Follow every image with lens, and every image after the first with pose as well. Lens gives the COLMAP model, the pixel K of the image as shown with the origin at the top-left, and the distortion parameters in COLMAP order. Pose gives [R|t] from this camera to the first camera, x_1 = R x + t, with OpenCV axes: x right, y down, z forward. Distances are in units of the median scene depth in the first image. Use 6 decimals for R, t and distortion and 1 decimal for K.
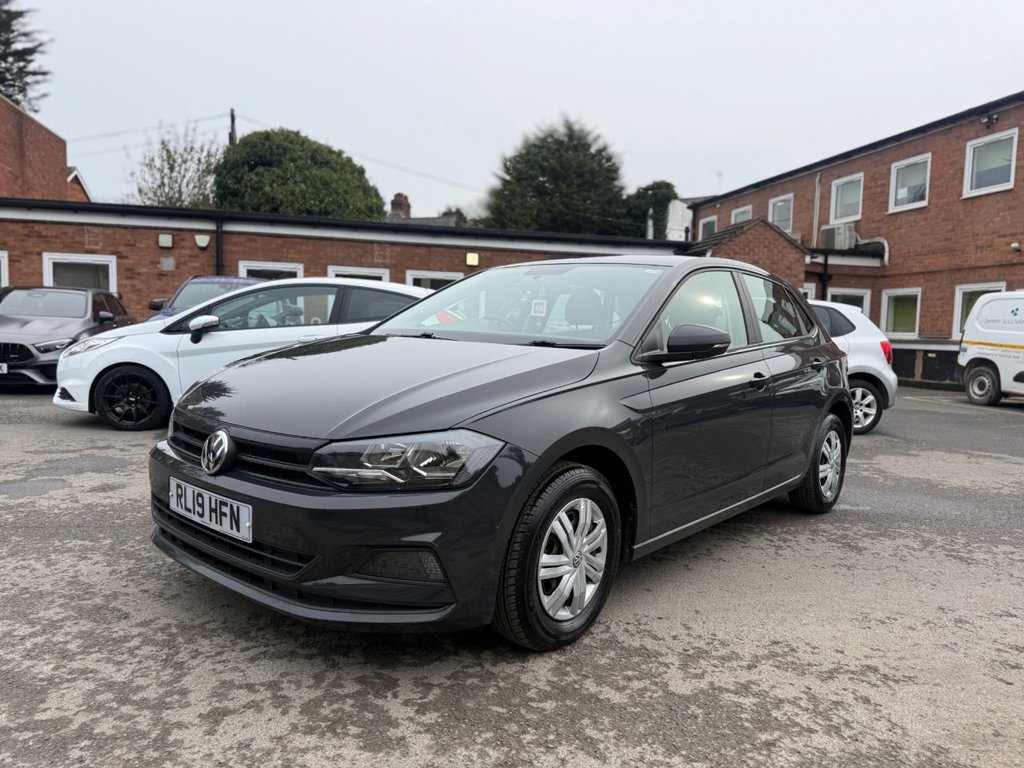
lens RADIAL K [[724.8, 0, 512.9], [0, 724.8, 395.7], [0, 0, 1]] dist [0.015009, -0.014709]
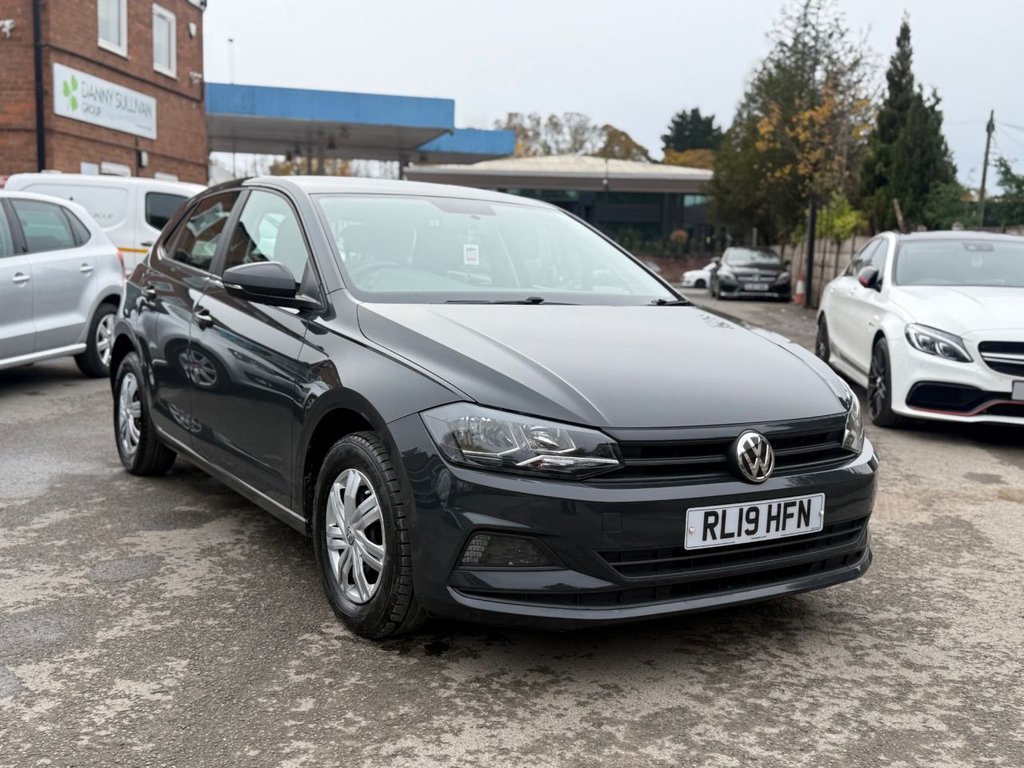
lens RADIAL K [[1121.0, 0, 506.2], [0, 1121.0, 388.3], [0, 0, 1]] dist [0.020045, 0.000000]
pose [[0.282144, -0.145877, 0.948217, -1.376951], [0.070872, 0.988841, 0.131038, -0.157442], [-0.956751, 0.030230, 0.289334, 0.699722]]
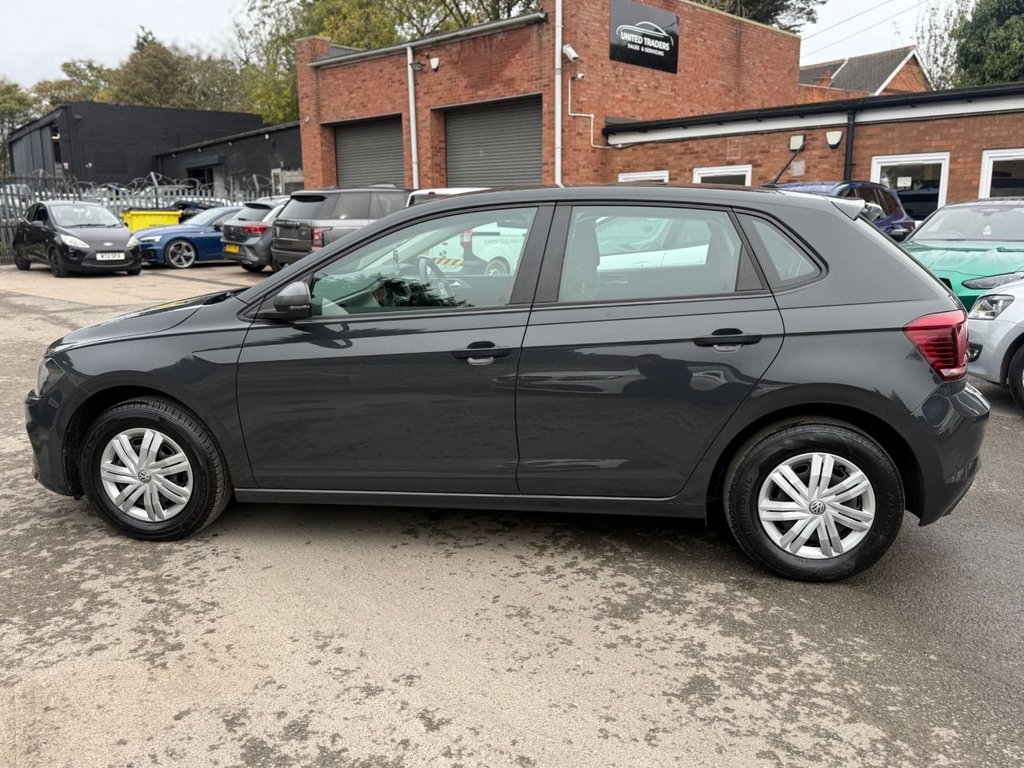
lens RADIAL K [[836.4, 0, 510.3], [0, 836.4, 398.4], [0, 0, 1]] dist [0.030138, -0.040231]
pose [[0.519750, 0.147726, -0.841449, 1.292676], [-0.054484, 0.988663, 0.139918, -0.112452], [0.852580, -0.026877, 0.521906, 0.633532]]
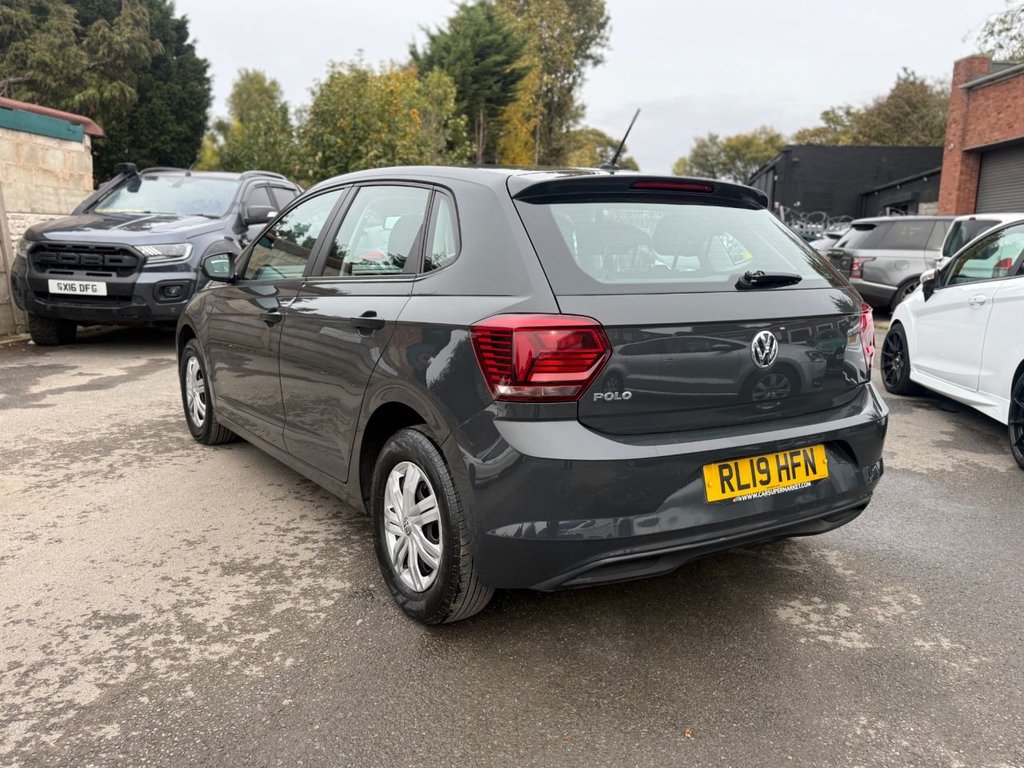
lens RADIAL K [[836.4, 0, 504.5], [0, 836.4, 392.0], [0, 0, 1]] dist [0.030138, -0.040231]
pose [[-0.271196, 0.125613, -0.954292, 1.433000], [-0.124026, 0.978622, 0.164062, -0.152112], [0.954500, 0.162850, -0.249820, 1.768867]]
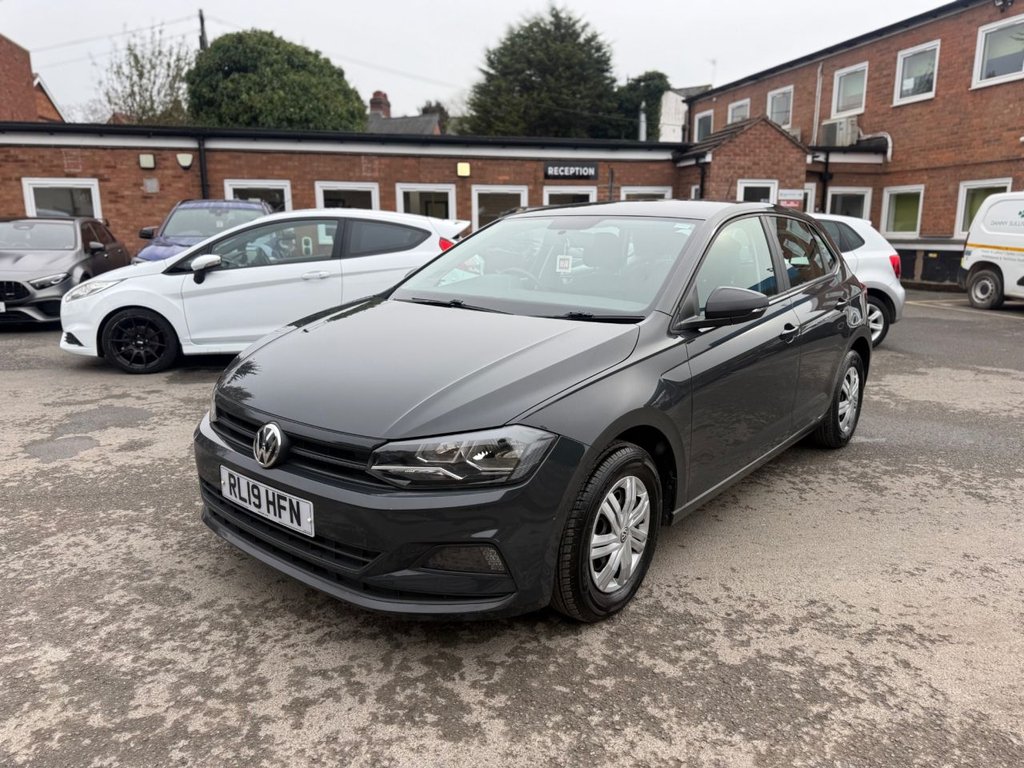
lens RADIAL K [[724.8, 0, 504.4], [0, 724.8, 387.1], [0, 0, 1]] dist [0.015009, -0.014709]
pose [[0.999514, -0.031161, 0.001036, -0.061319], [0.030797, 0.991925, 0.123034, -0.091759], [-0.004861, -0.122942, 0.992402, 0.003866]]
